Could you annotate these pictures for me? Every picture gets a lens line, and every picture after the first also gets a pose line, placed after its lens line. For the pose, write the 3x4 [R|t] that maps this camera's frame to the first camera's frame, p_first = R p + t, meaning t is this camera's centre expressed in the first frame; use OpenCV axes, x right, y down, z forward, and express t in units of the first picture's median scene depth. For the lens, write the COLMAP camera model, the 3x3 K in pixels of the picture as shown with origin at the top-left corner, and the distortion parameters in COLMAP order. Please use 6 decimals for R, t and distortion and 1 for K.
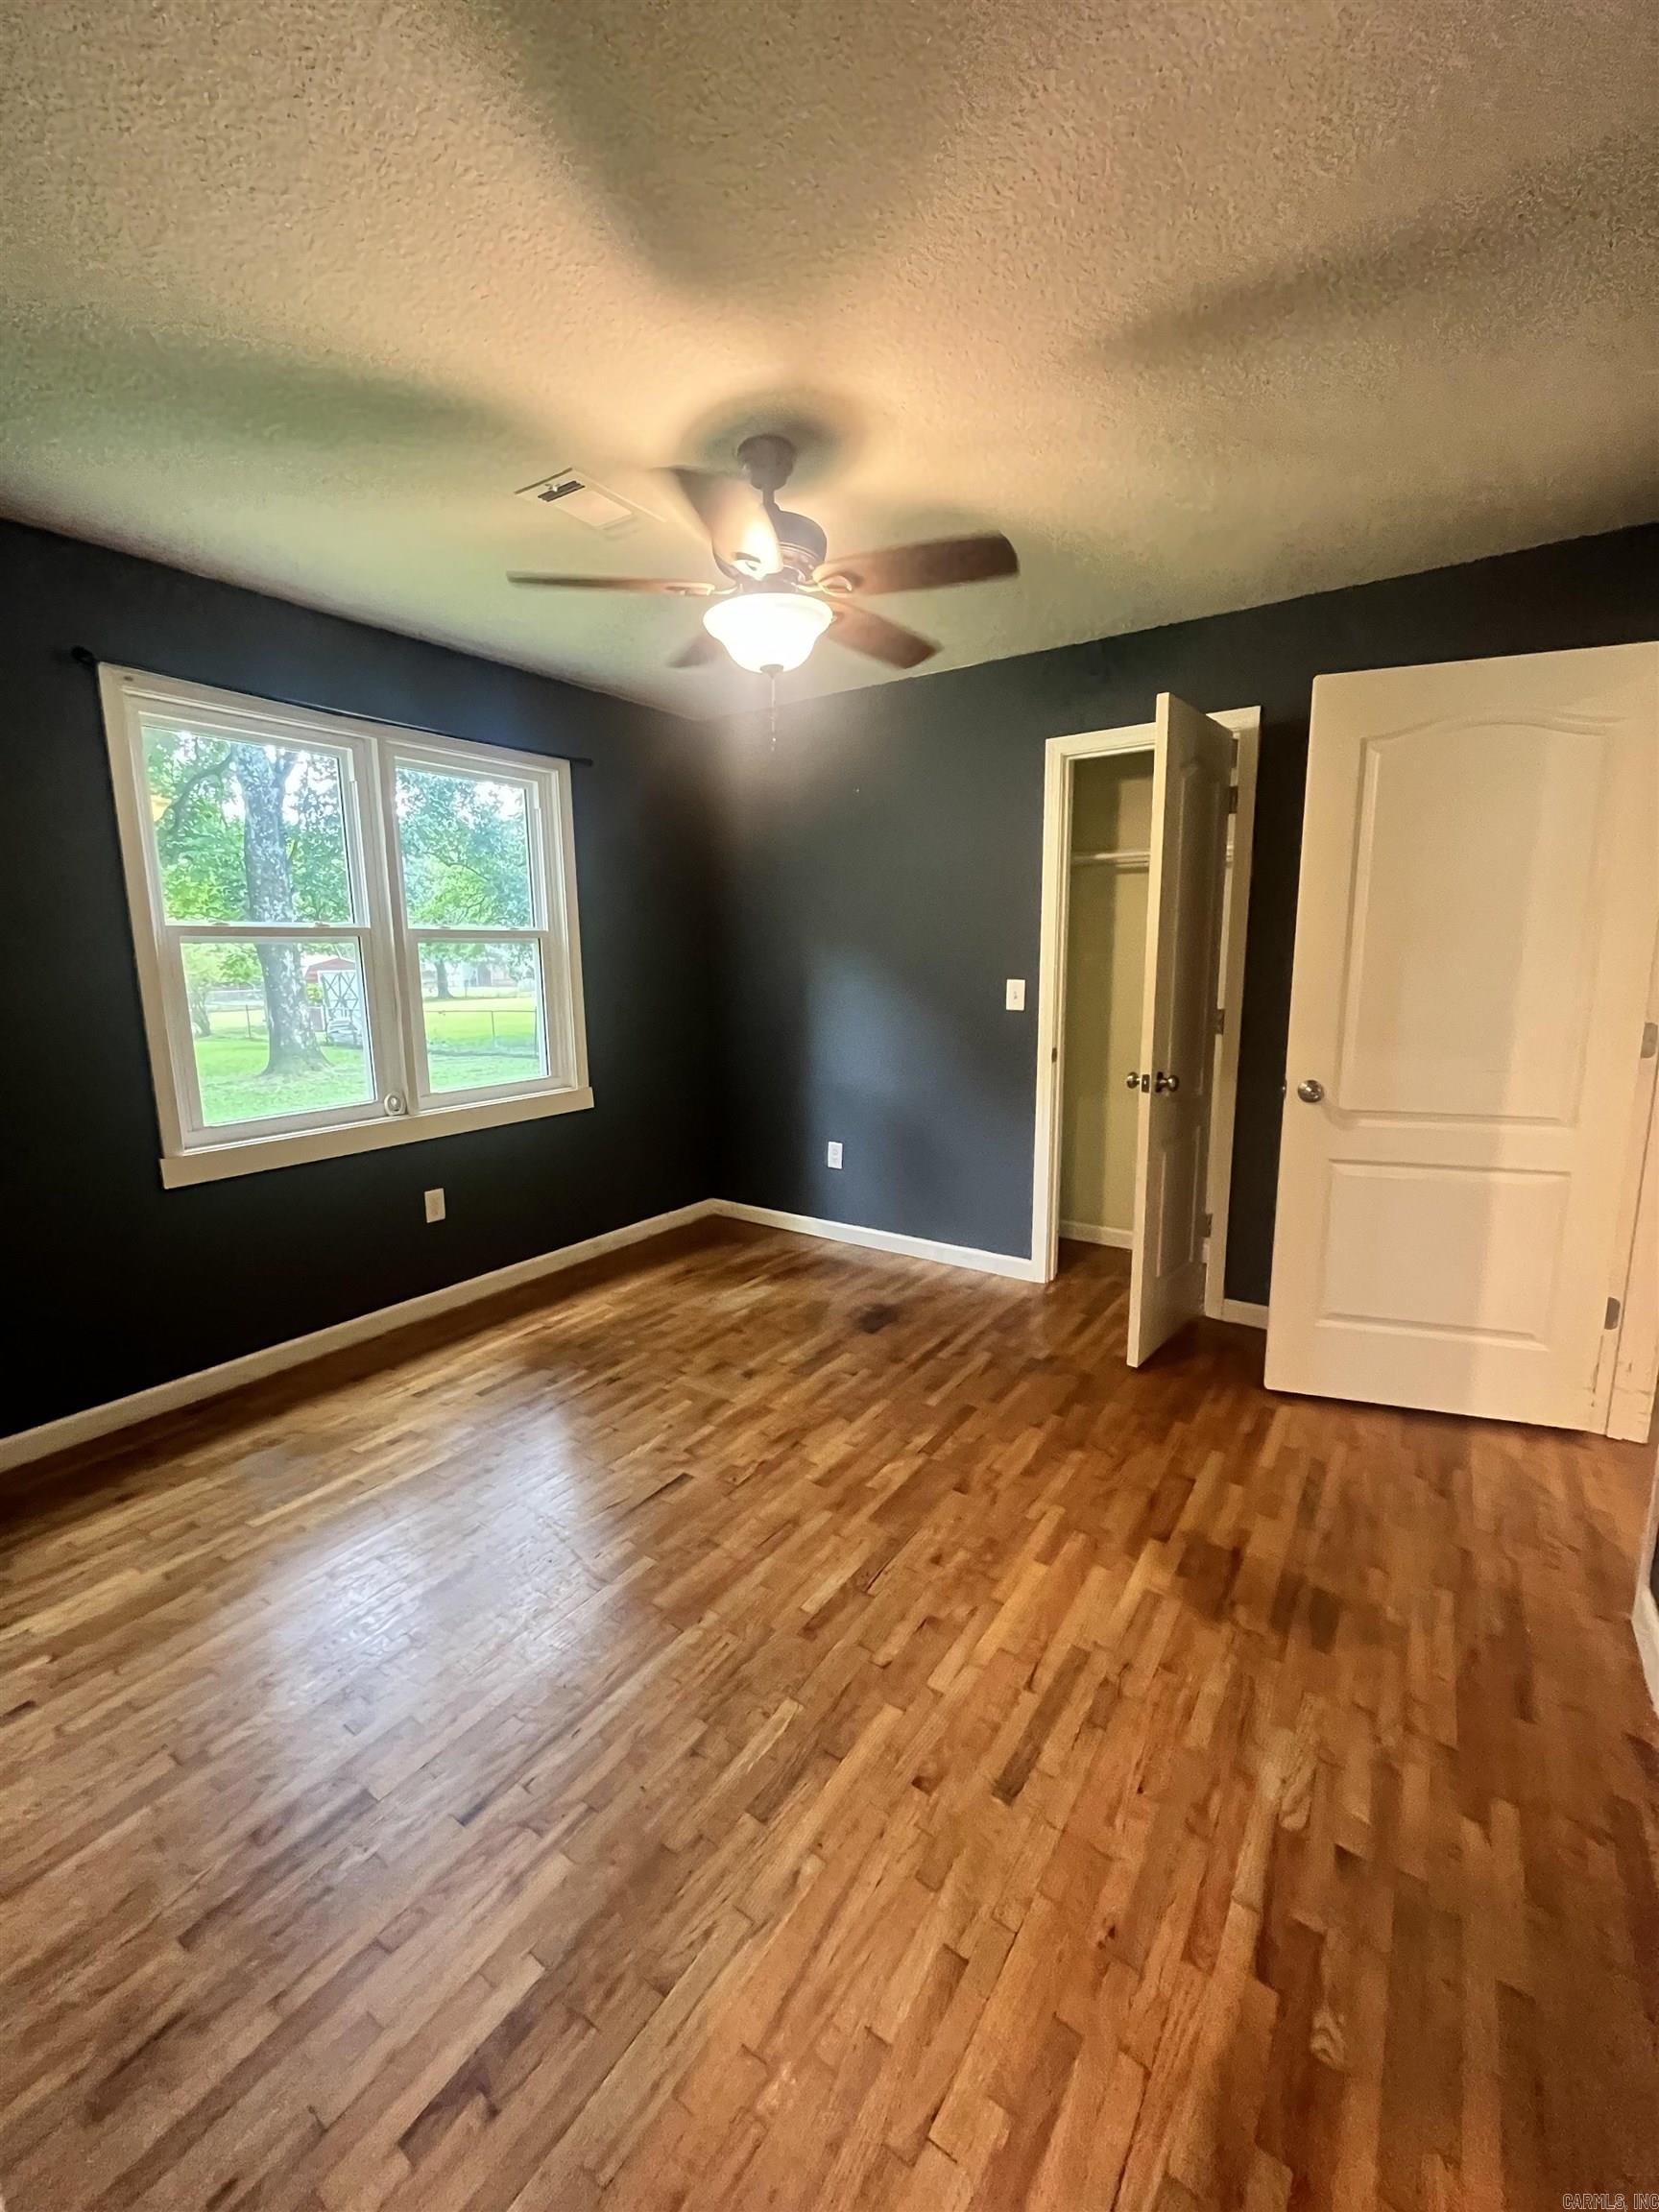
lens RADIAL K [[889.5, 0, 828.2], [0, 889.5, 1107.0], [0, 0, 1]] dist [0.006142, -0.003245]
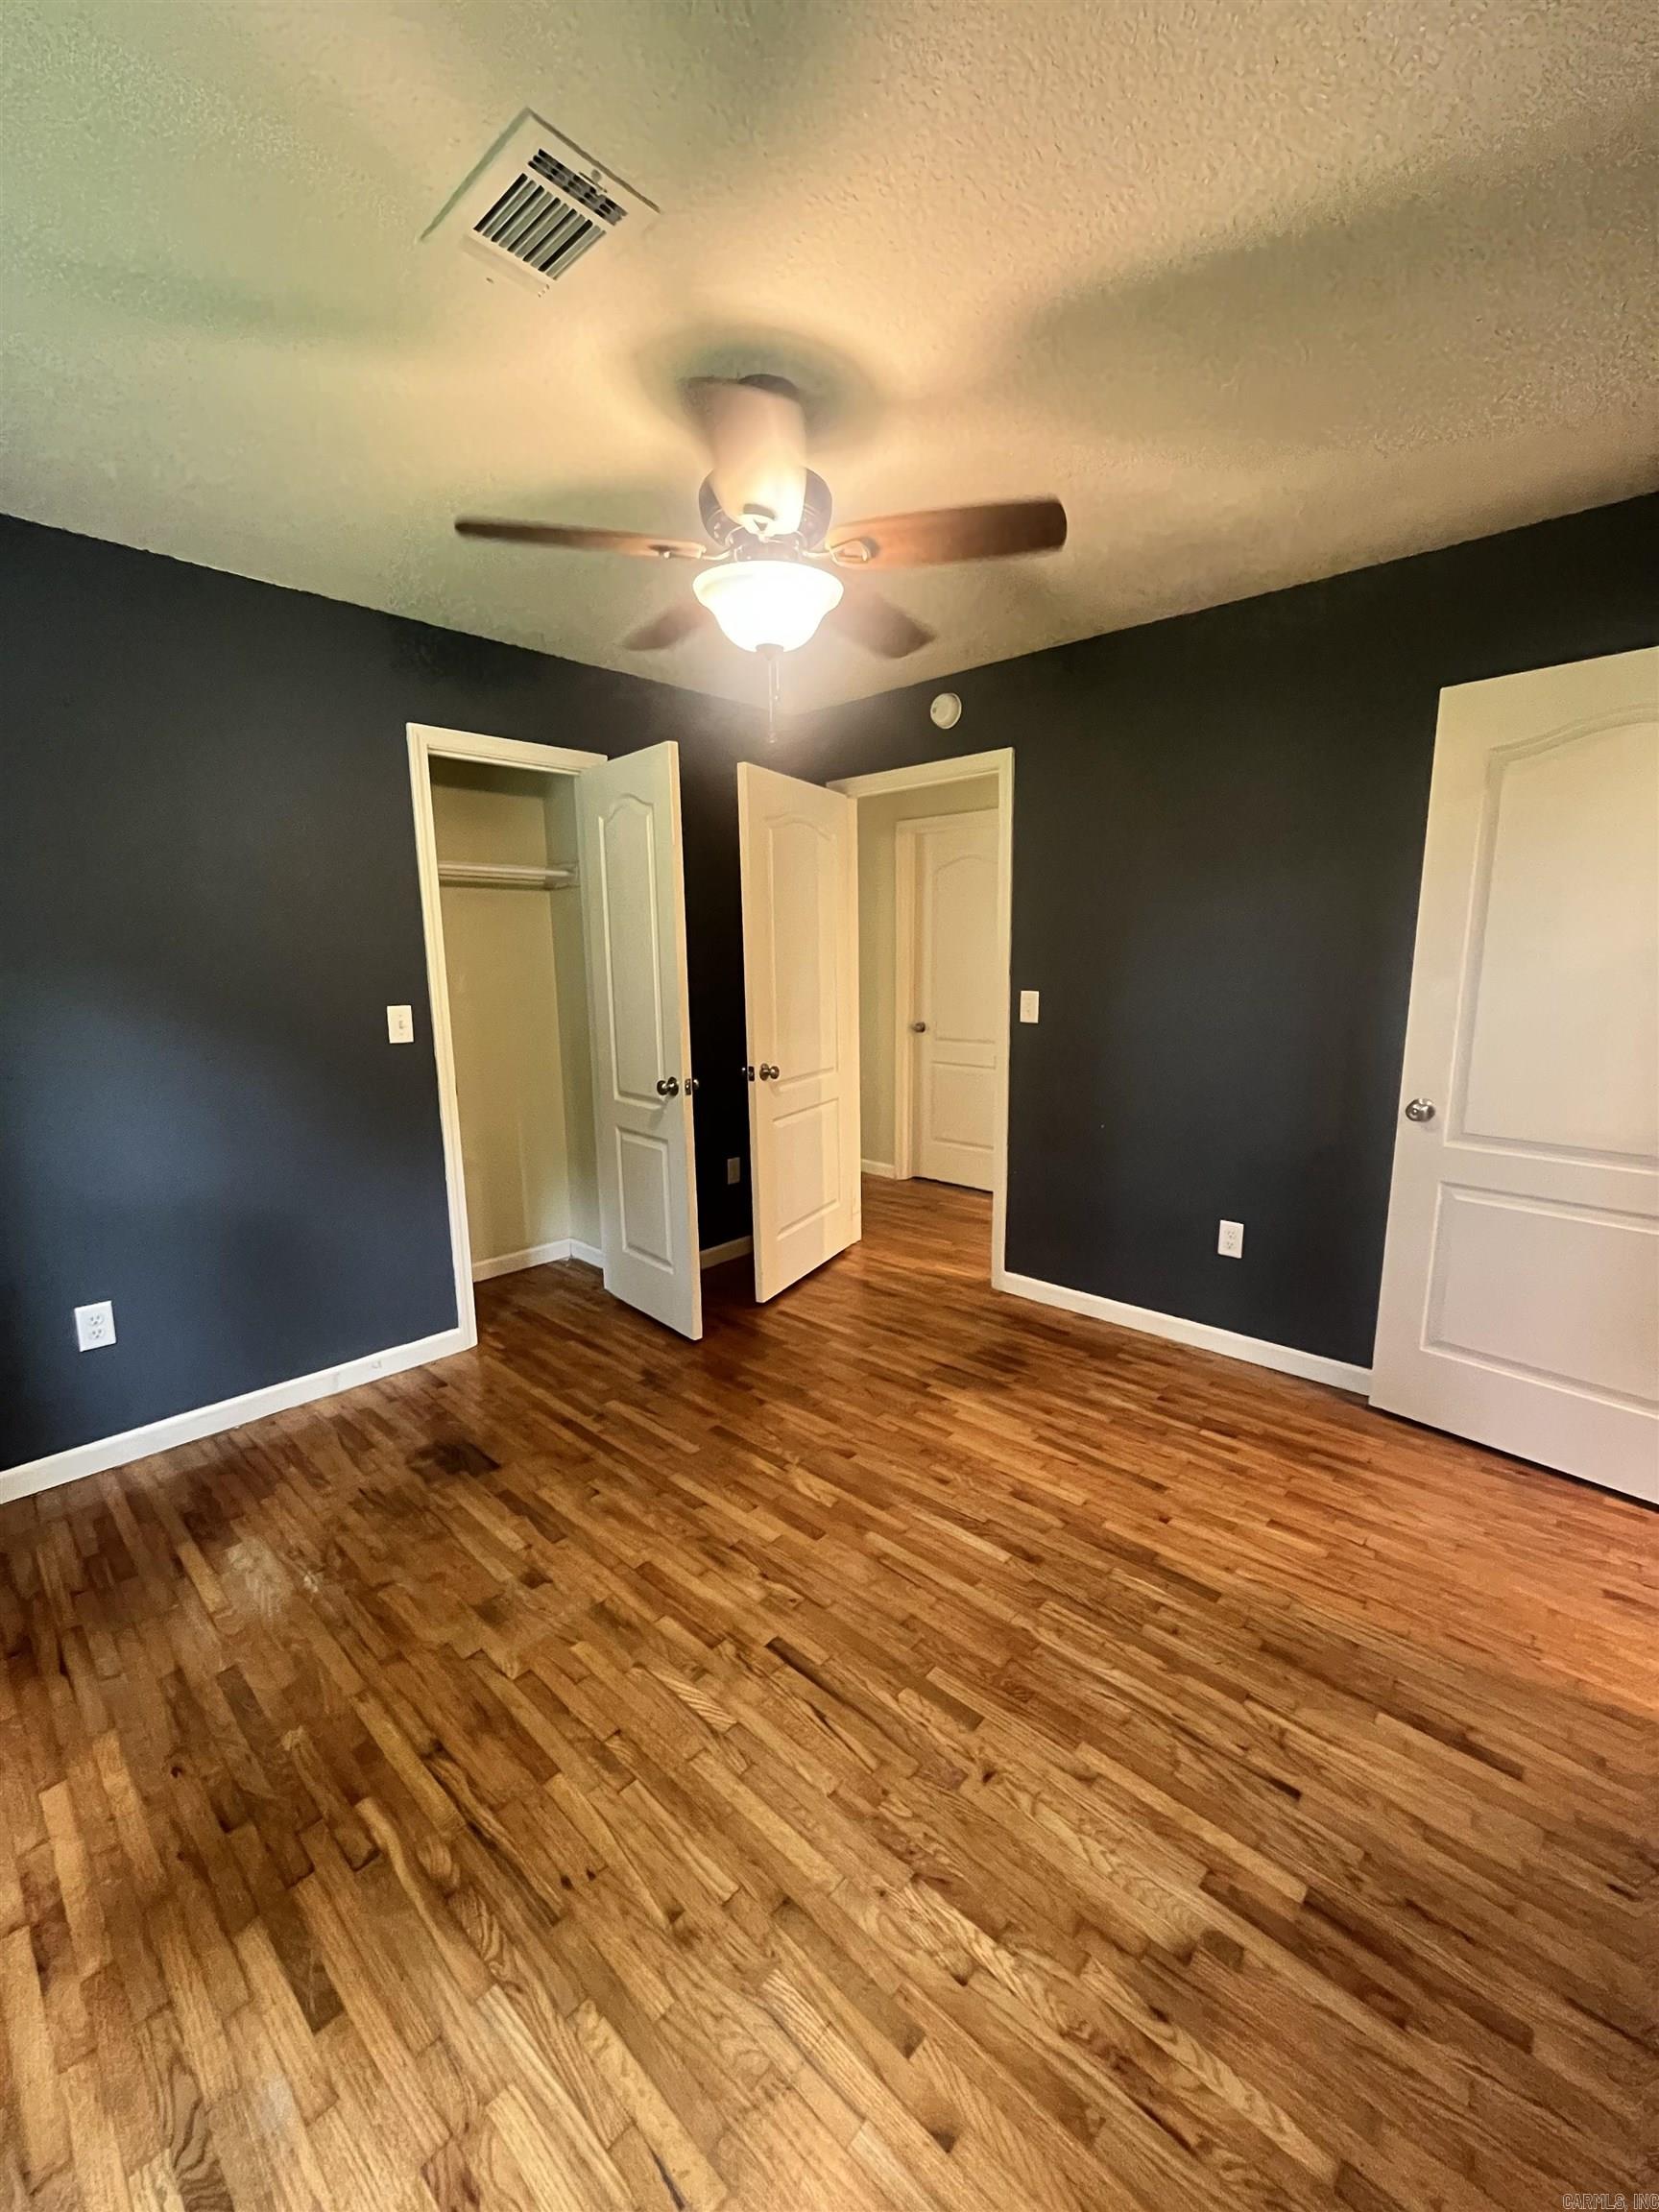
lens RADIAL K [[889.5, 0, 827.2], [0, 889.5, 1108.0], [0, 0, 1]] dist [0.006142, -0.003245]
pose [[0.138879, -0.157757, 0.977663, -0.800771], [0.172146, 0.976046, 0.133042, -0.133260], [-0.975232, 0.149824, 0.162710, 0.718423]]
